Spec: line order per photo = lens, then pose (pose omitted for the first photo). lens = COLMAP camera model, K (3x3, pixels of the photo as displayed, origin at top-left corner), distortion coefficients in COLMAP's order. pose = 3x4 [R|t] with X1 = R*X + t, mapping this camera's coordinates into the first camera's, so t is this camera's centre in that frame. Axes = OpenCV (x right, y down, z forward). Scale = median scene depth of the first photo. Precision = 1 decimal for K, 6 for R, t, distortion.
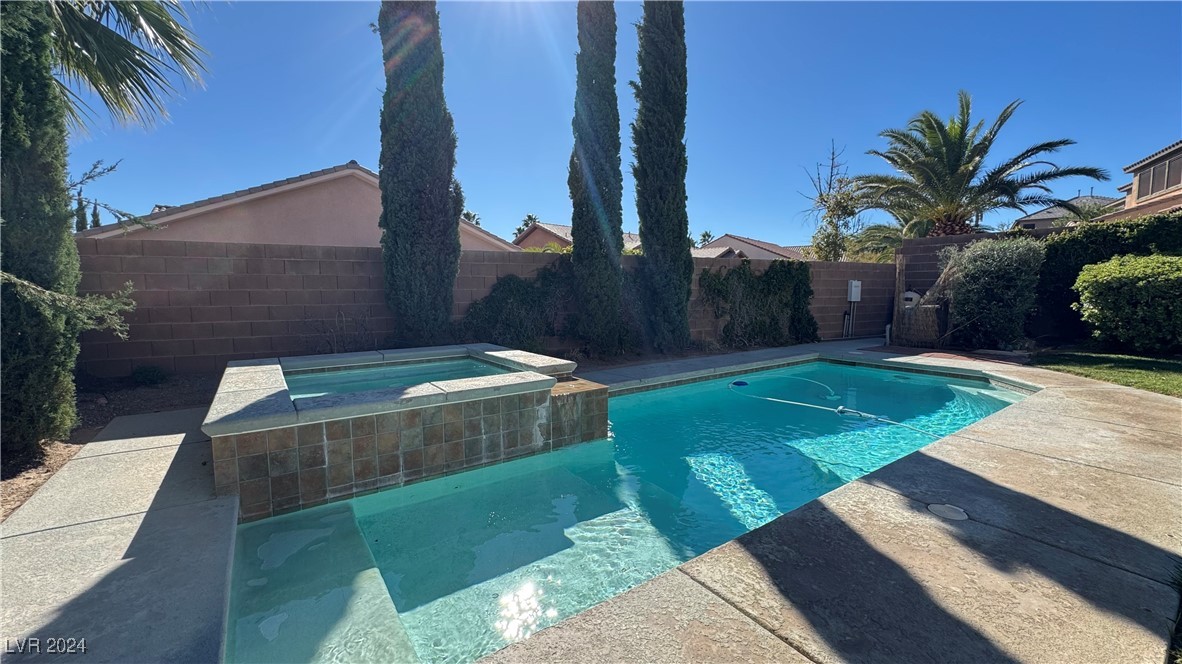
lens RADIAL K [[467.1, 0, 588.3], [0, 467.1, 333.2], [0, 0, 1]] dist [-0.008606, -0.000016]
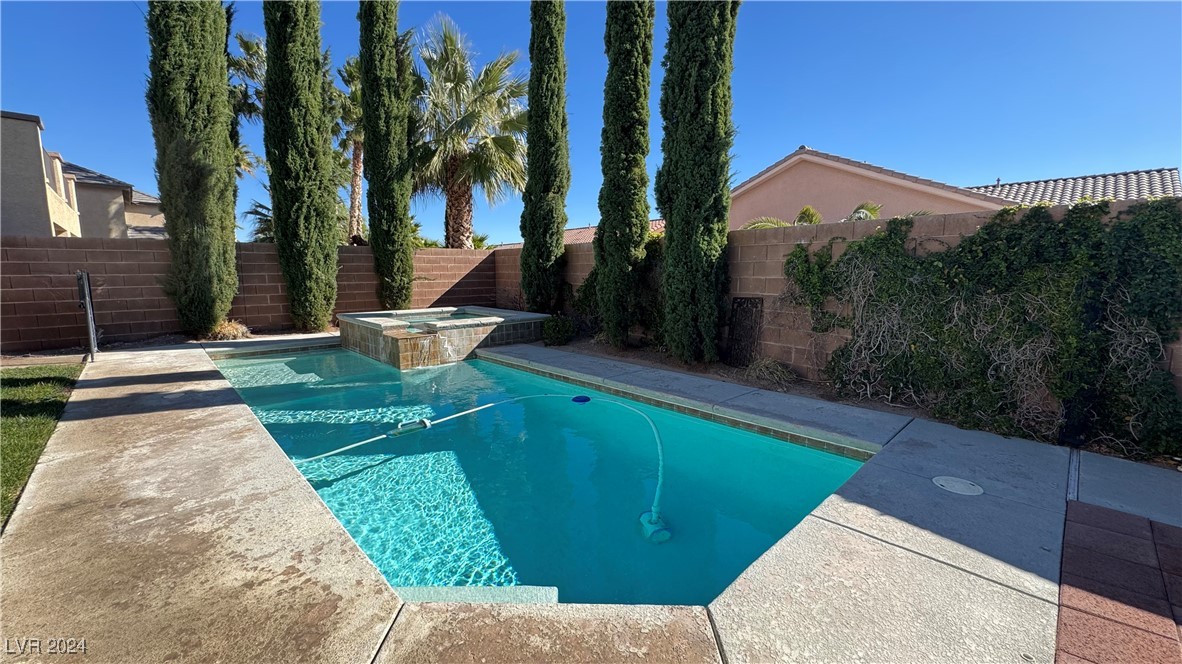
lens RADIAL K [[467.1, 0, 592.9], [0, 467.1, 335.6], [0, 0, 1]] dist [-0.008606, -0.000016]
pose [[0.145465, 0.145014, -0.978678, 0.794766], [-0.092126, 0.986887, 0.132537, -0.078187], [0.985065, 0.070882, 0.156918, 0.649932]]
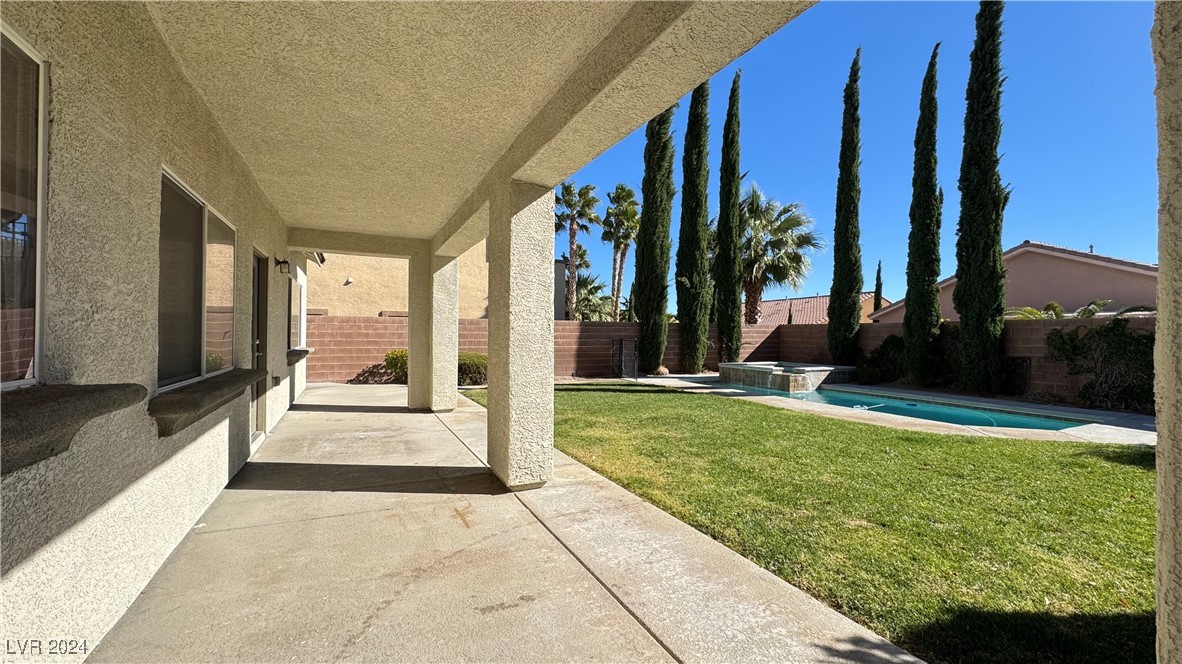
lens RADIAL K [[467.1, 0, 592.0], [0, 467.1, 335.3], [0, 0, 1]] dist [-0.008606, -0.000016]
pose [[-0.160973, 0.007446, -0.986931, 1.493783], [-0.097165, 0.994994, 0.023354, -0.041285], [0.982164, 0.099654, -0.159444, 0.094209]]
